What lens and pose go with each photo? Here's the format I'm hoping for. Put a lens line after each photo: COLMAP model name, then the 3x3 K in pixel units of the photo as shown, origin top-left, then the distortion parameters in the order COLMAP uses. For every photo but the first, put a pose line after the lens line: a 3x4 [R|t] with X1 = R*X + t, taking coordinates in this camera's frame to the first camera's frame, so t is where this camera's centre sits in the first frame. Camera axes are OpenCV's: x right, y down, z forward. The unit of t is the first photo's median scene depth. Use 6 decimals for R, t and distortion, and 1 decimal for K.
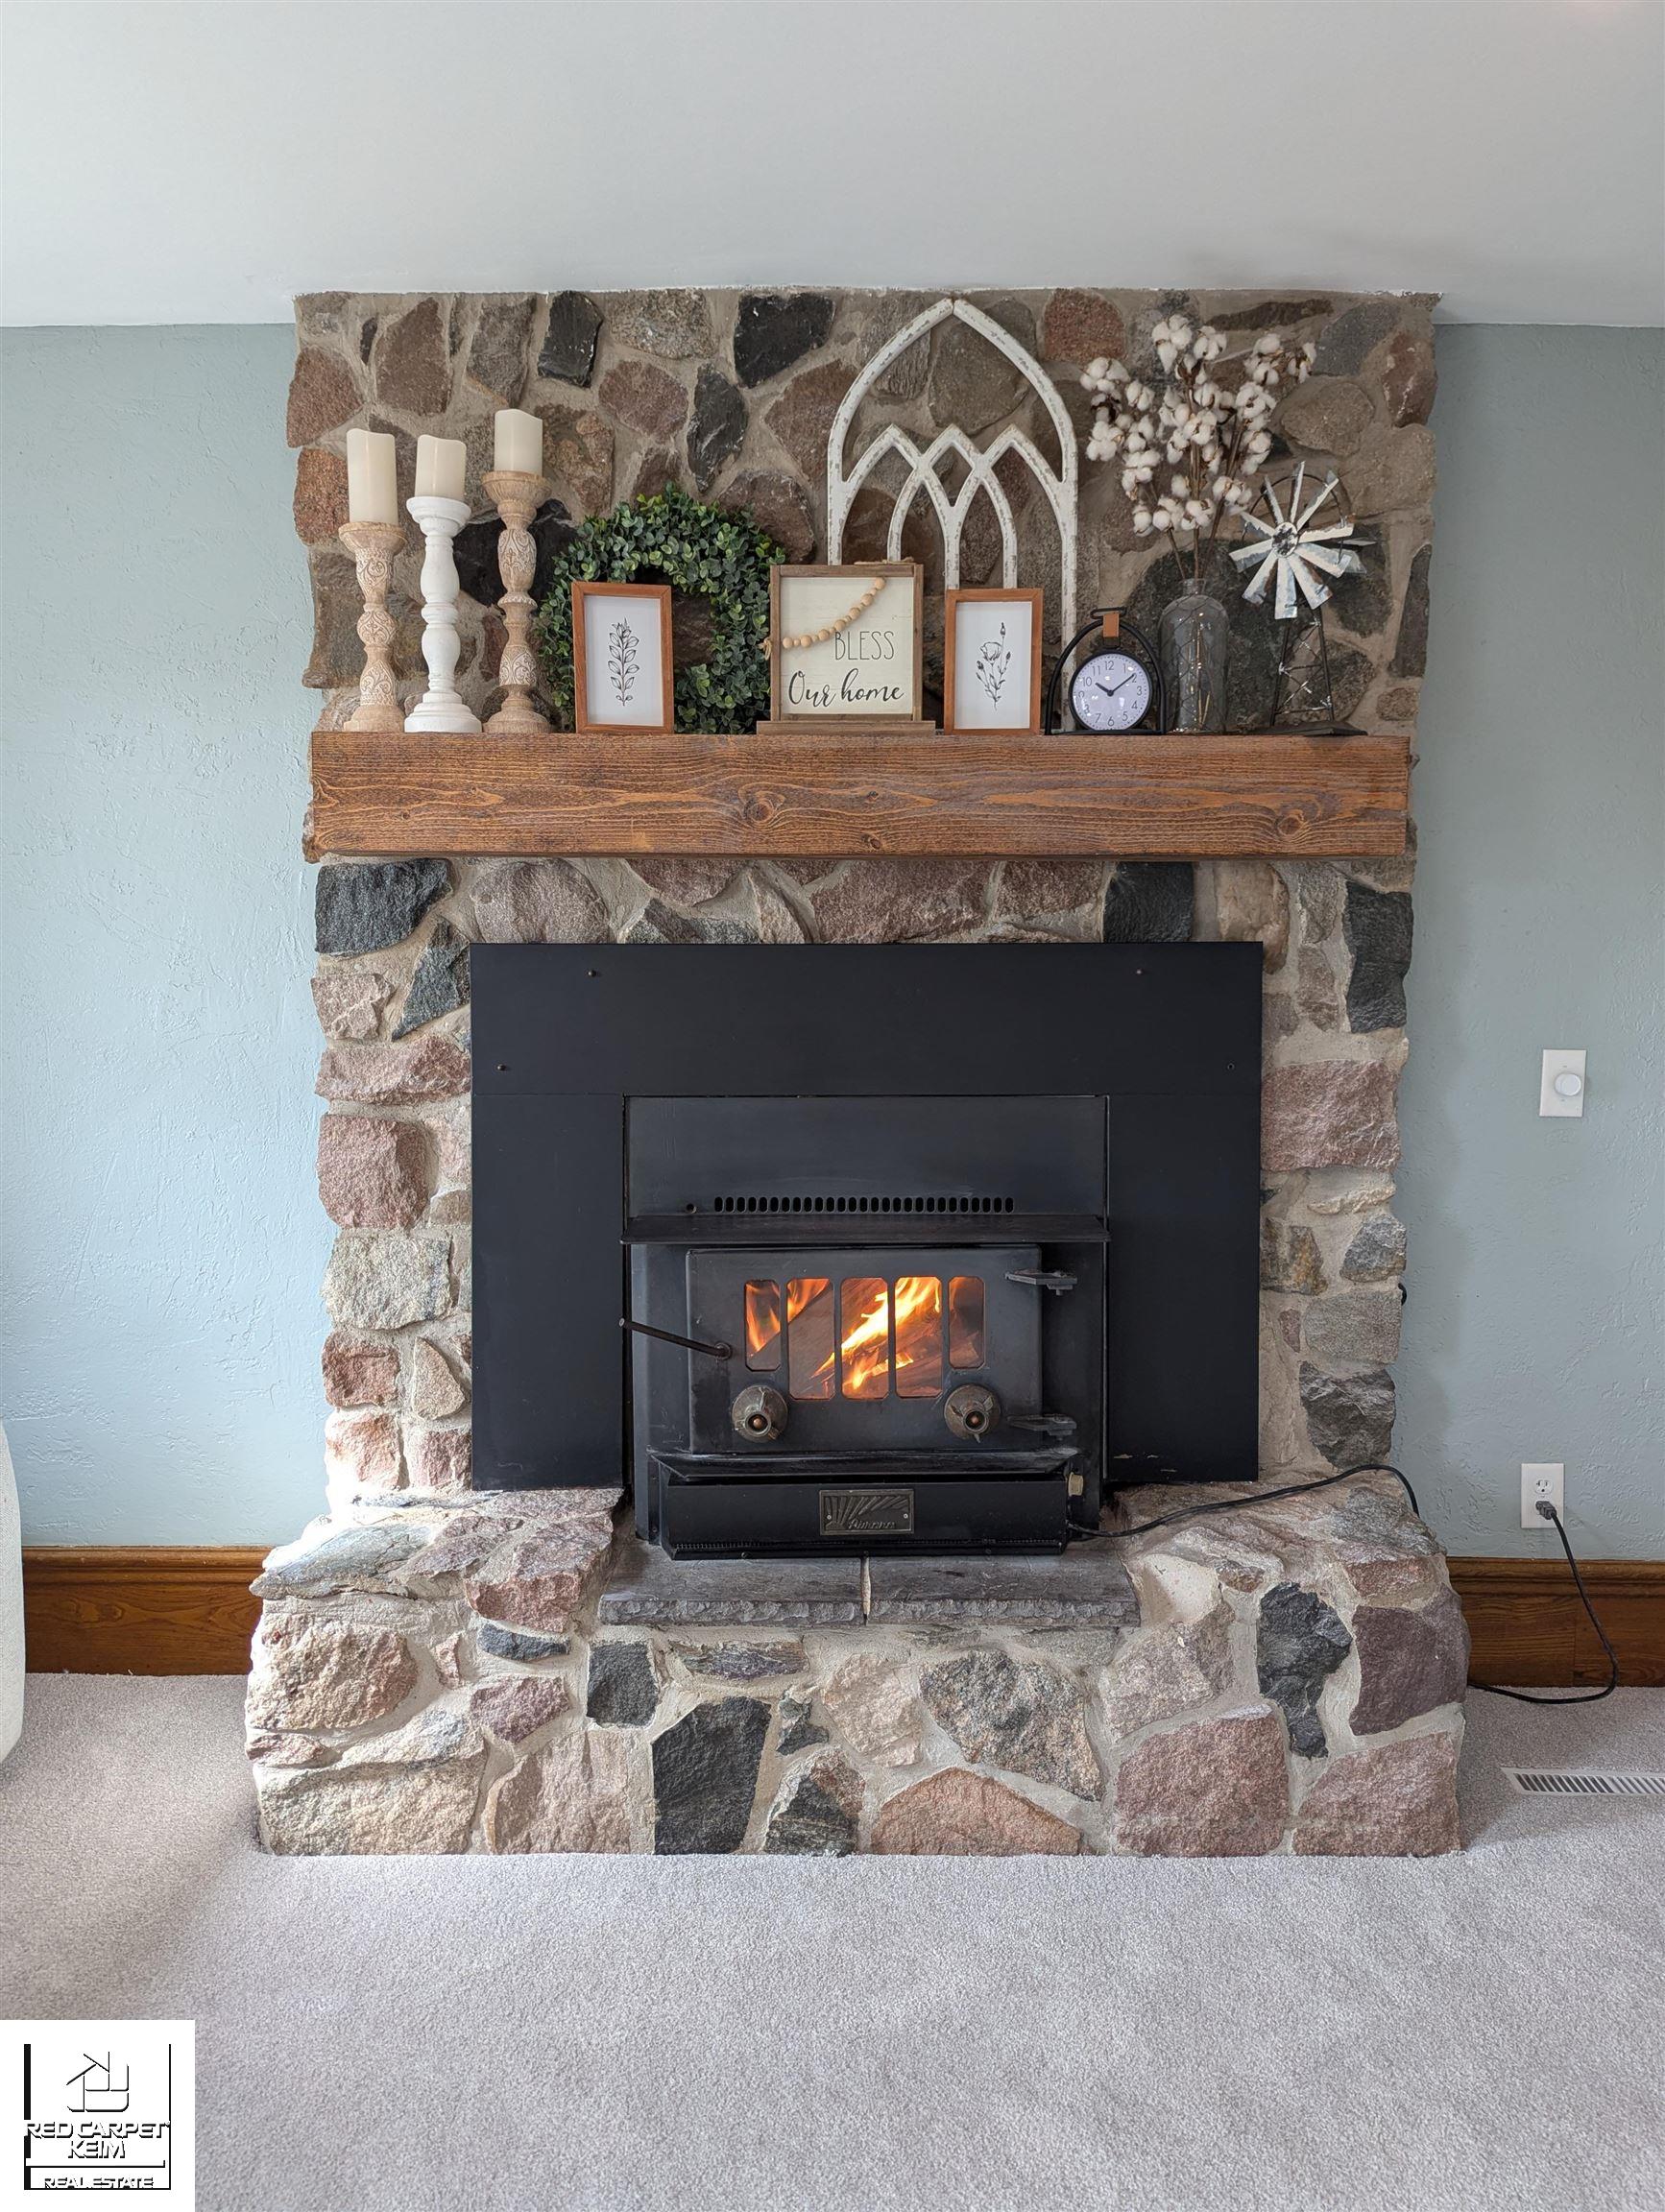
lens RADIAL K [[1547.5, 0, 833.2], [0, 1547.5, 1109.9], [0, 0, 1]] dist [0.027645, 0.002948]
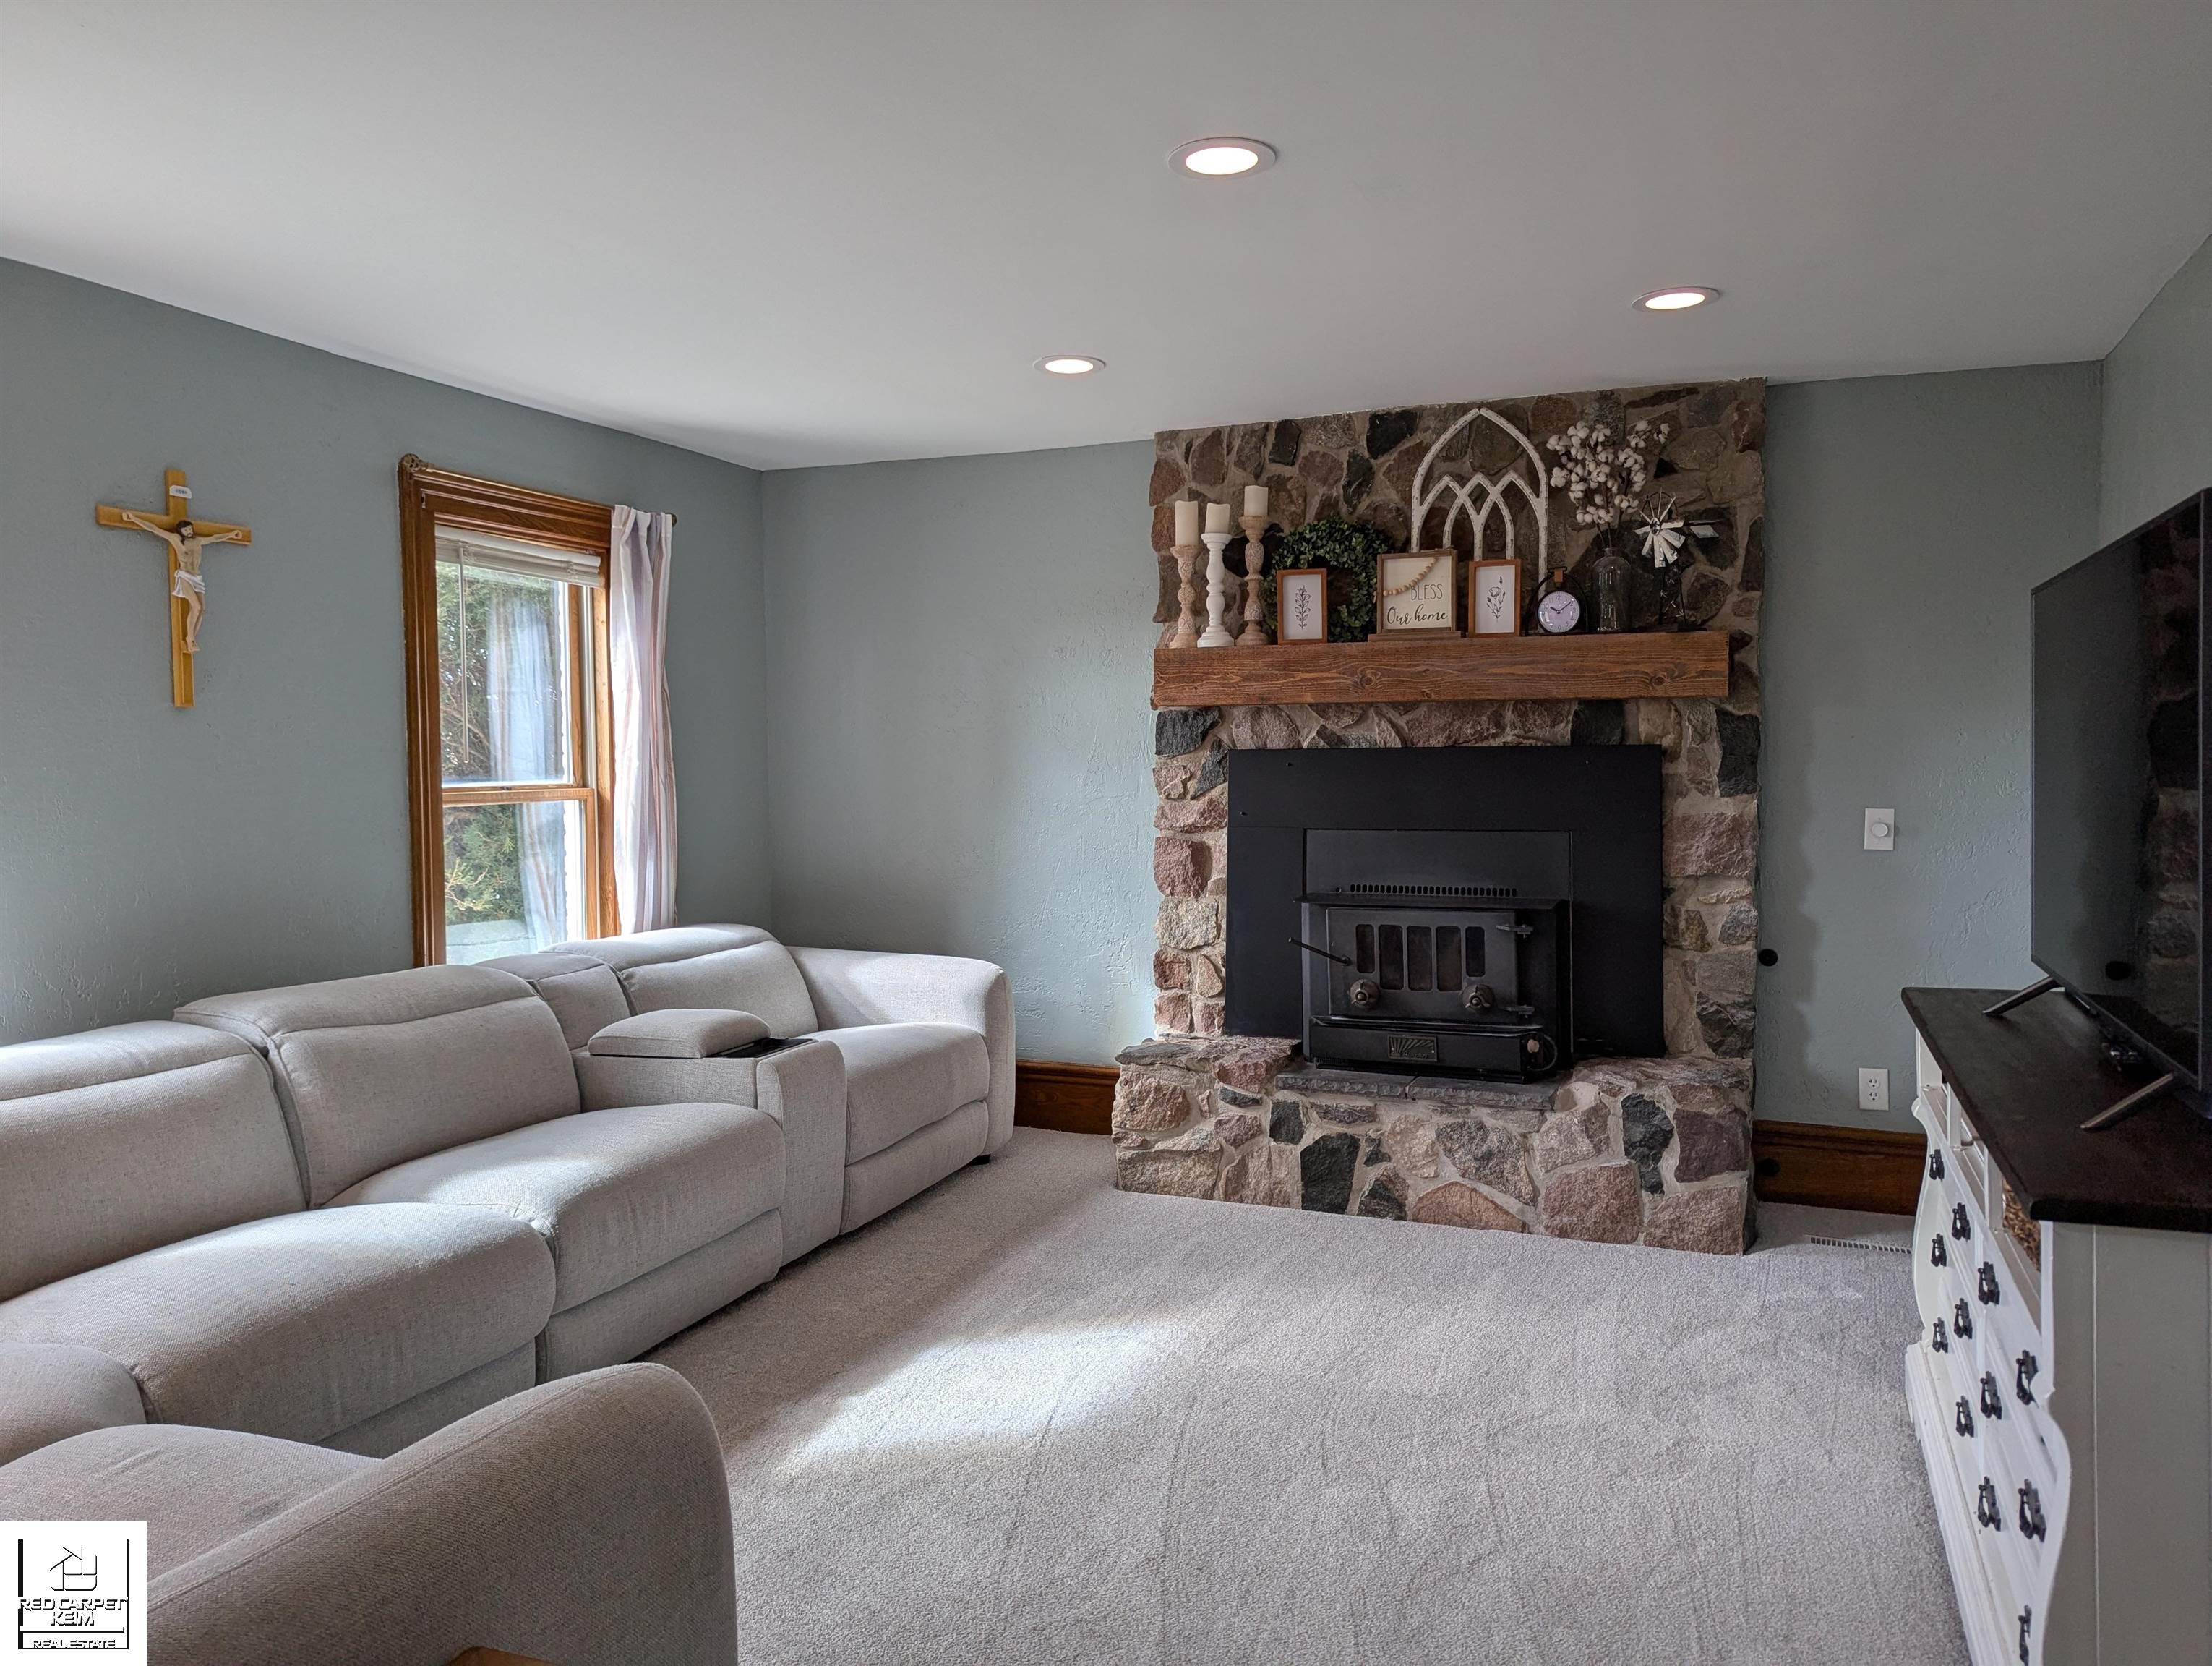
lens RADIAL K [[1583.2, 0, 1107.4], [0, 1583.2, 826.8], [0, 0, 1]] dist [0.050699, -0.000131]
pose [[0.924784, 0.010208, -0.380354, 0.395220], [-0.027454, 0.998825, -0.039943, 0.075389], [0.379500, 0.047380, 0.923978, -0.921233]]
